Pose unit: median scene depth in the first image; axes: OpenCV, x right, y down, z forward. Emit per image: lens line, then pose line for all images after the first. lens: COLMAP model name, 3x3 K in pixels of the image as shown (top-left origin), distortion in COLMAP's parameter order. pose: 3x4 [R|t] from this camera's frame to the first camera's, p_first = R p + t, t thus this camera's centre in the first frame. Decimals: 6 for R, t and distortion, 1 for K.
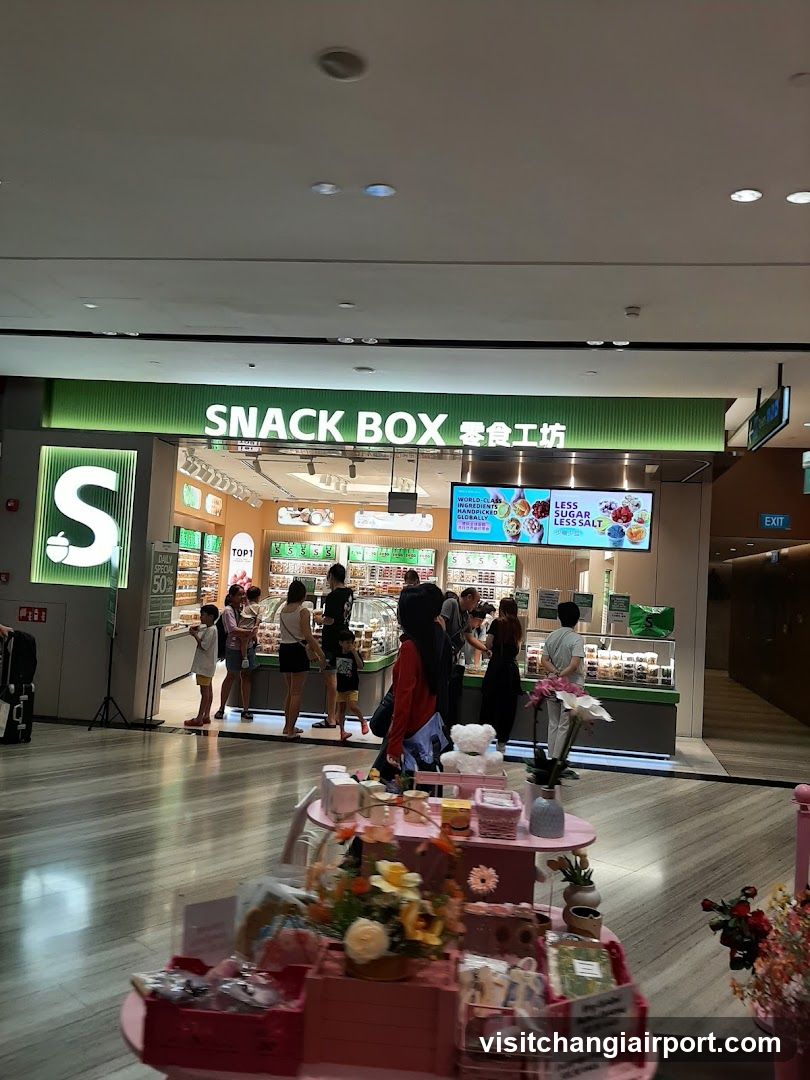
lens RADIAL K [[847.0, 0, 405.0], [0, 847.0, 540.0], [0, 0, 1]] dist [0.142325, 0.000352]
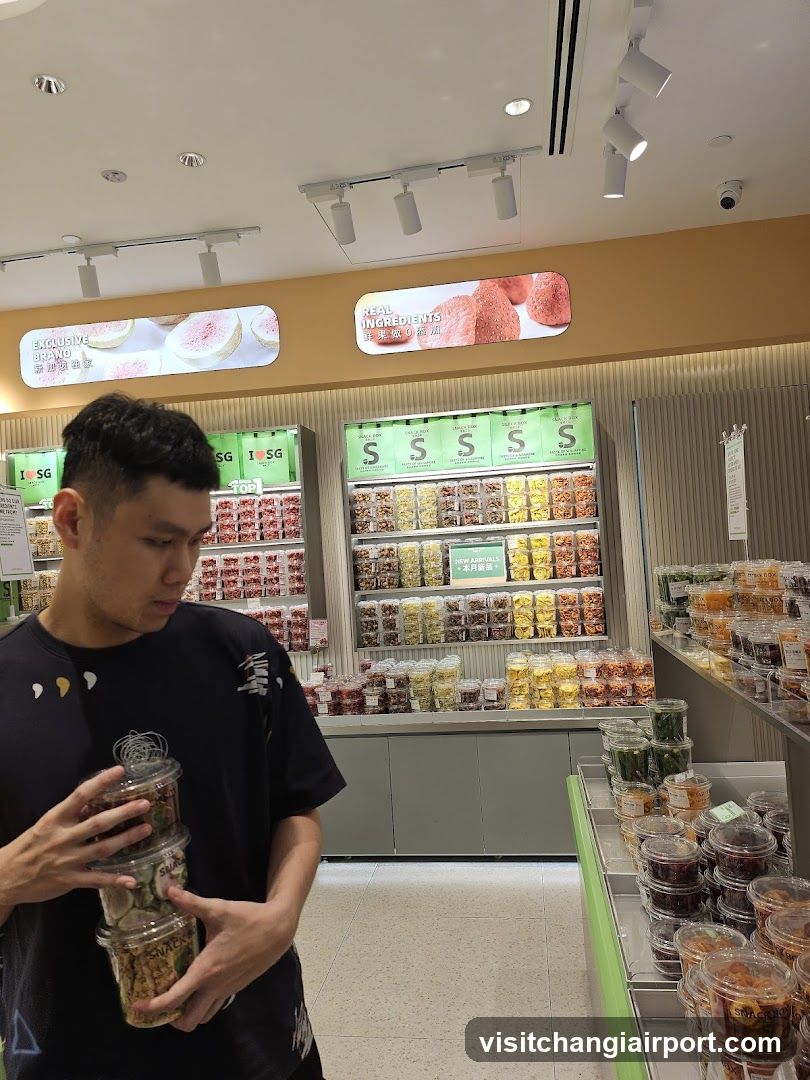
lens RADIAL K [[834.9, 0, 405.0], [0, 834.9, 540.0], [0, 0, 1]] dist [0.082651, -0.106539]
pose [[0.992941, -0.118609, 0.000532, 0.122904], [0.118529, 0.992415, 0.032620, 0.081501], [-0.004397, -0.032327, 0.999468, 1.347166]]
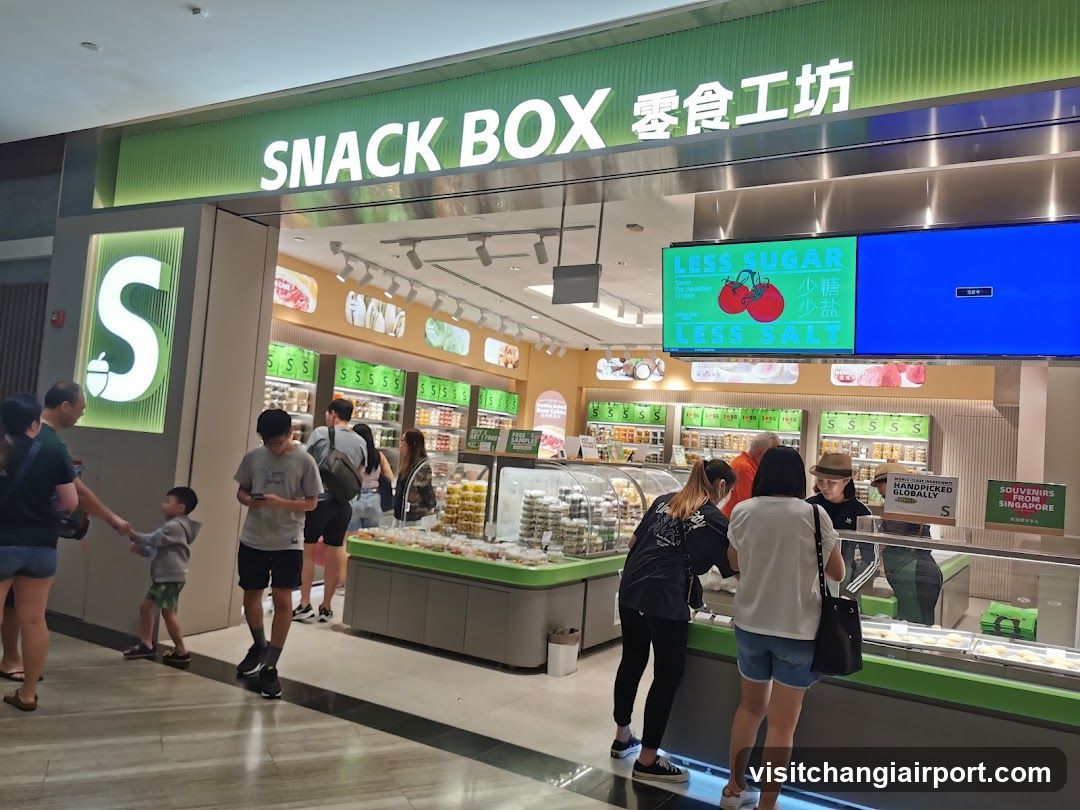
lens RADIAL K [[841.1, 0, 536.6], [0, 841.1, 393.3], [0, 0, 1]] dist [0.077567, -0.101770]
pose [[0.921868, -0.013617, -0.387266, 0.193940], [-0.002903, 0.999112, -0.042042, 0.051686], [0.387494, 0.039882, 0.921009, 0.511882]]
